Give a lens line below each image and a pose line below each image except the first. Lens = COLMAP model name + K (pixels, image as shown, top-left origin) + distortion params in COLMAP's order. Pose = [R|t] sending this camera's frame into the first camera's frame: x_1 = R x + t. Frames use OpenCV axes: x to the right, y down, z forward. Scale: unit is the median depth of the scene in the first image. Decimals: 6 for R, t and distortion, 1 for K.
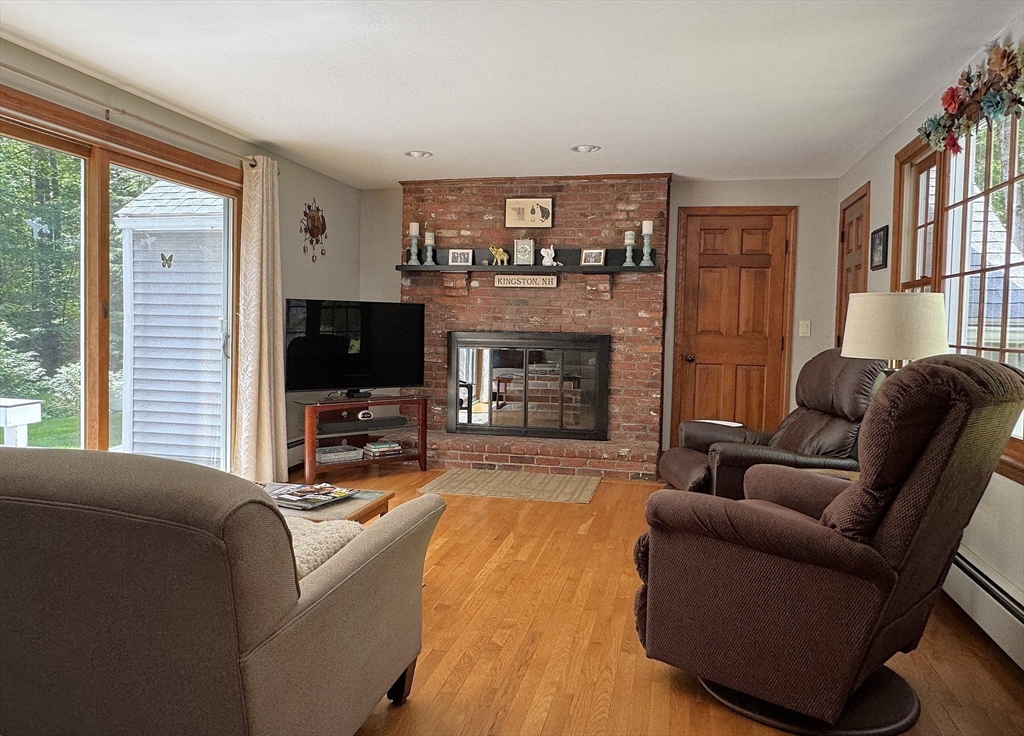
lens RADIAL K [[737.9, 0, 512.2], [0, 737.9, 350.1], [0, 0, 1]] dist [0.002214, 0.001255]
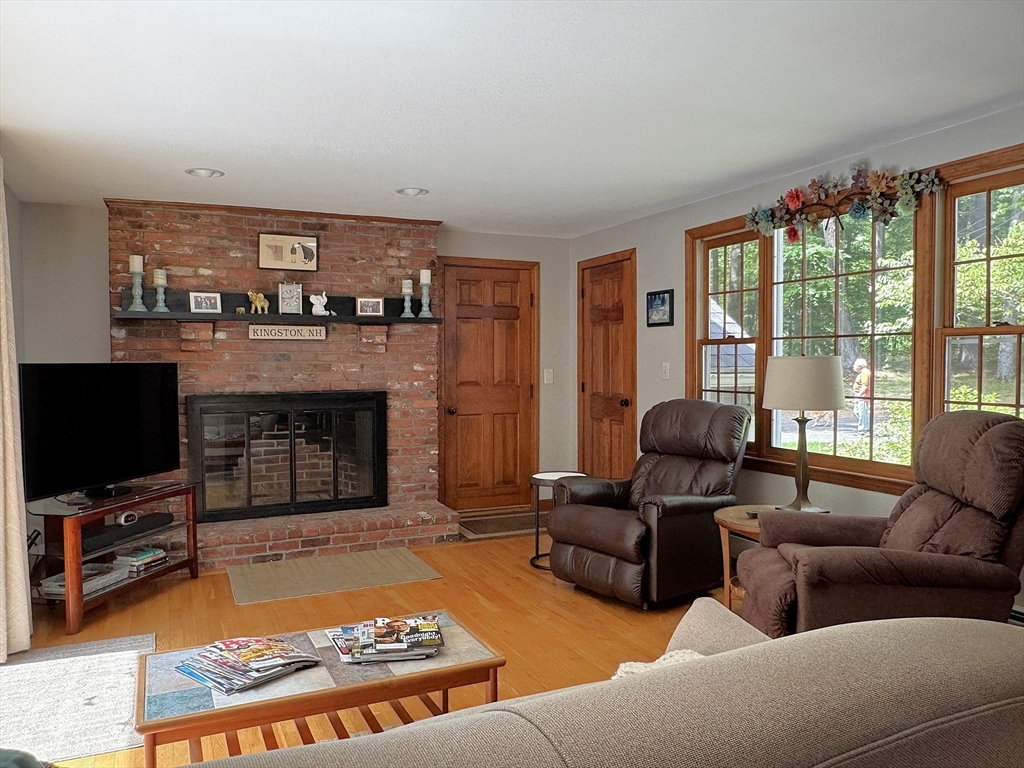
lens RADIAL K [[764.0, 0, 512.0], [0, 764.0, 384.0], [0, 0, 1]] dist [0.006502, 0.001146]
pose [[0.792251, -0.043178, 0.608666, -0.322830], [0.044933, 0.998913, 0.012375, -0.034071], [-0.608538, 0.017545, 0.793330, 0.147607]]
